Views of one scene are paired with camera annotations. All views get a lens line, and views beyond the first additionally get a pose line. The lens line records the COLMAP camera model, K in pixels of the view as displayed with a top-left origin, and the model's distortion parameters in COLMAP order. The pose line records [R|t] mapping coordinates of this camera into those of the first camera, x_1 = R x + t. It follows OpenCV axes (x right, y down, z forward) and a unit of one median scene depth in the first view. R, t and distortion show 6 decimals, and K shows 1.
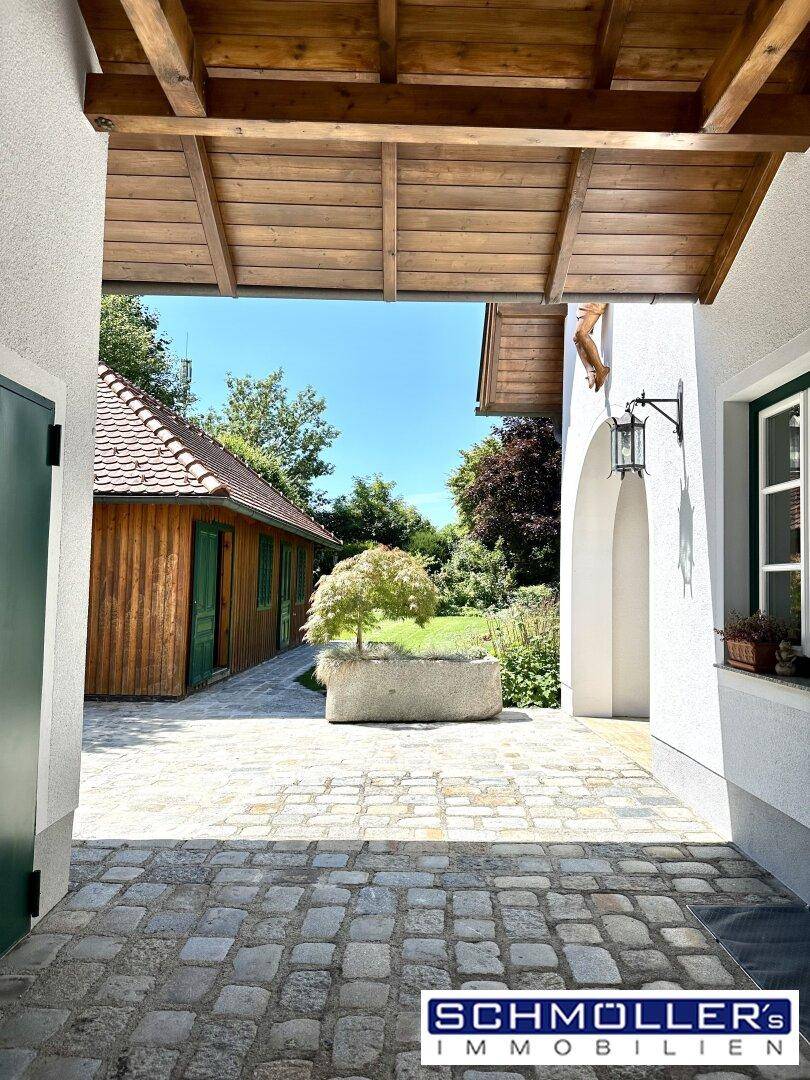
lens RADIAL K [[741.1, 0, 405.0], [0, 741.1, 540.0], [0, 0, 1]] dist [-0.007101, 0.002602]
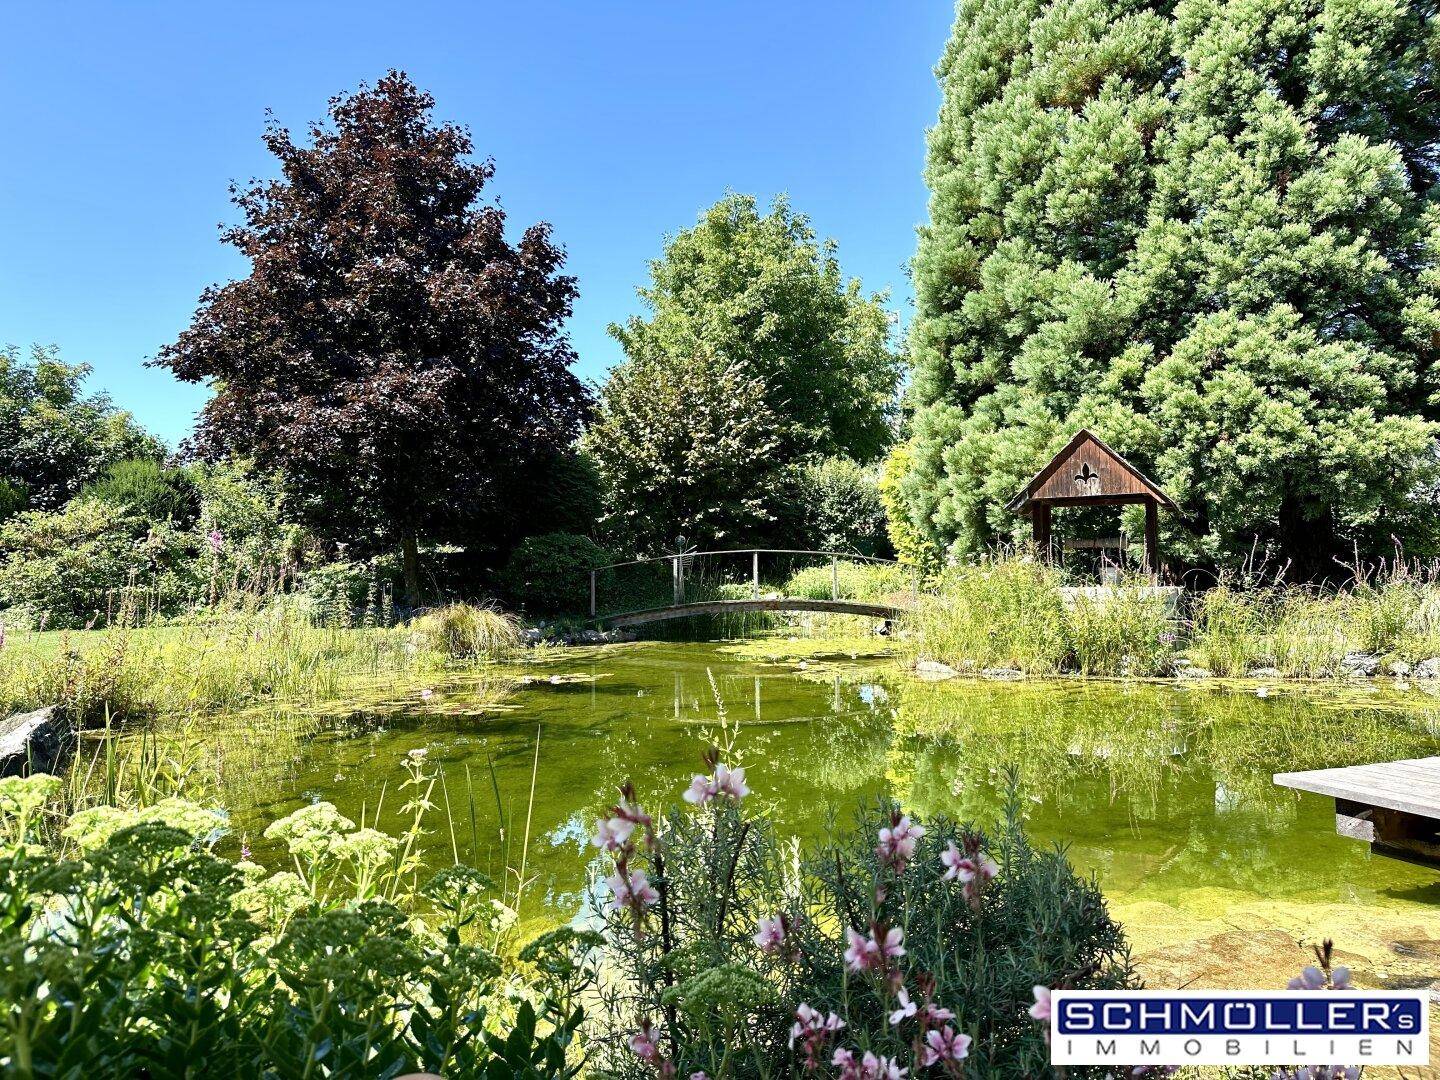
lens RADIAL K [[991.0, 0, 716.6], [0, 991.0, 548.5], [0, 0, 1]] dist [0.006124, -0.016955]
pose [[0.925083, -0.019541, 0.379262, 0.134655], [0.007160, 0.999395, 0.034029, 0.028474], [-0.379697, -0.028764, 0.924664, 0.239314]]
